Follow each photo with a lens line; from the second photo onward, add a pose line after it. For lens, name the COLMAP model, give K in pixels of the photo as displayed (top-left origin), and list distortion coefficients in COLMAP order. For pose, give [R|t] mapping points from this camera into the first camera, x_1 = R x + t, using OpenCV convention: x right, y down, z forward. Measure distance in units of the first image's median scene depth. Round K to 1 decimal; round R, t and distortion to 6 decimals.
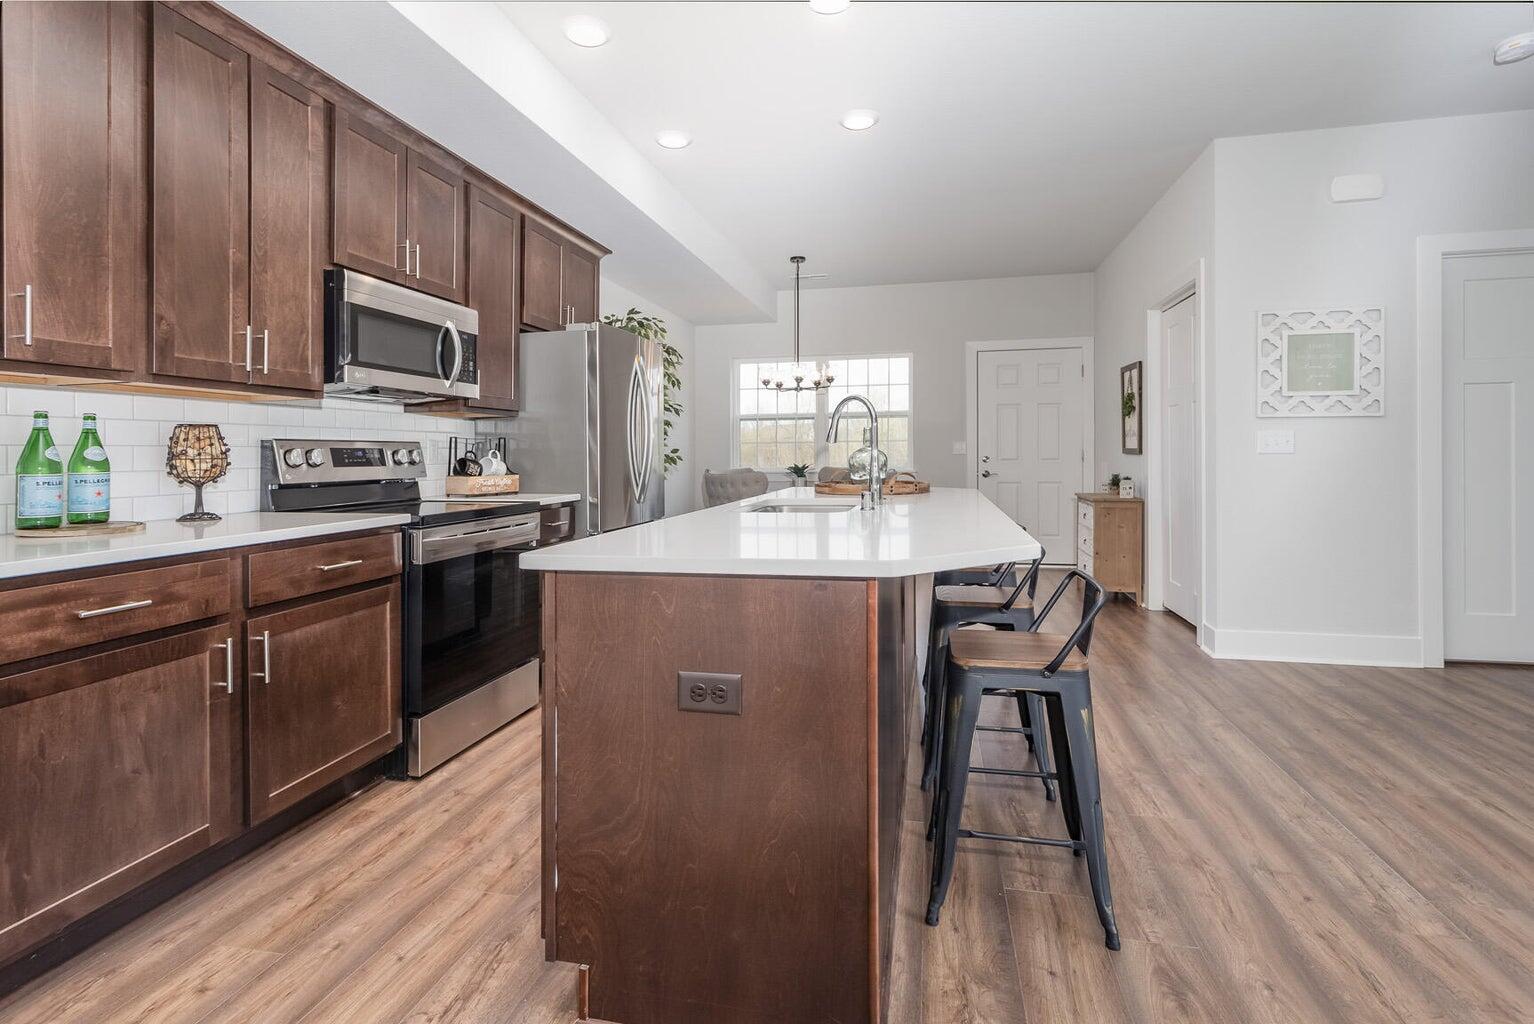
lens RADIAL K [[732.6, 0, 769.9], [0, 732.6, 453.8], [0, 0, 1]] dist [-0.005314, -0.000135]
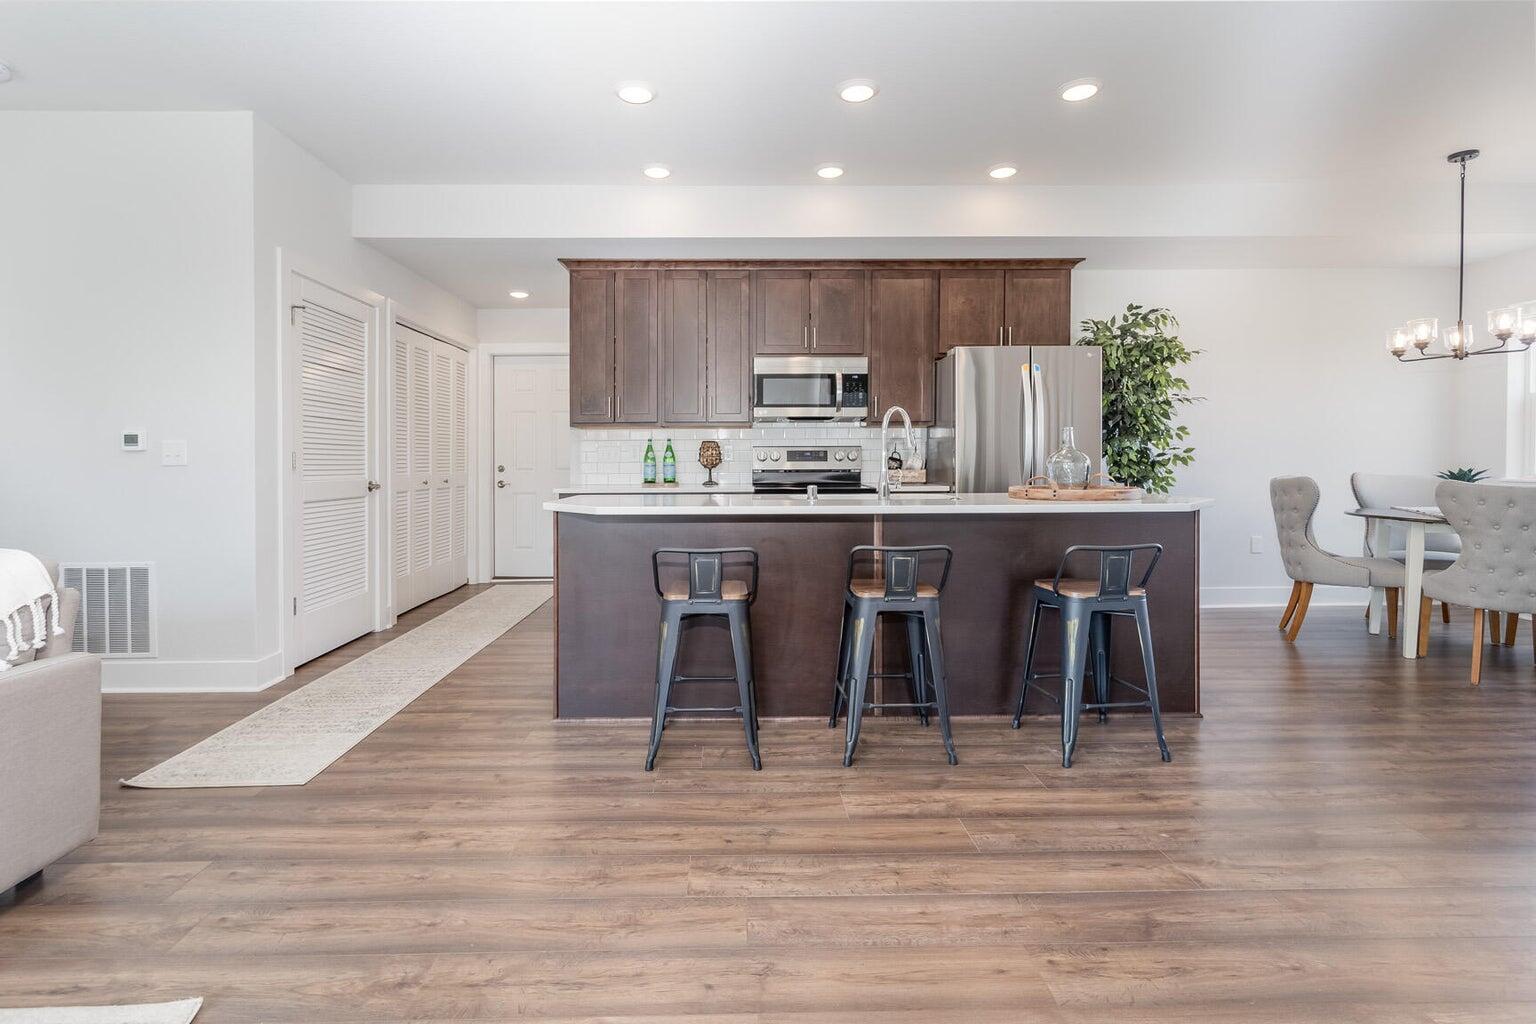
lens RADIAL K [[788.1, 0, 769.3], [0, 788.1, 453.2], [0, 0, 1]] dist [0.027214, -0.000275]
pose [[0.246502, 0.010077, -0.969090, 1.577772], [0.004041, 0.999927, 0.011425, -0.030674], [0.969134, -0.006732, 0.246443, 0.589144]]
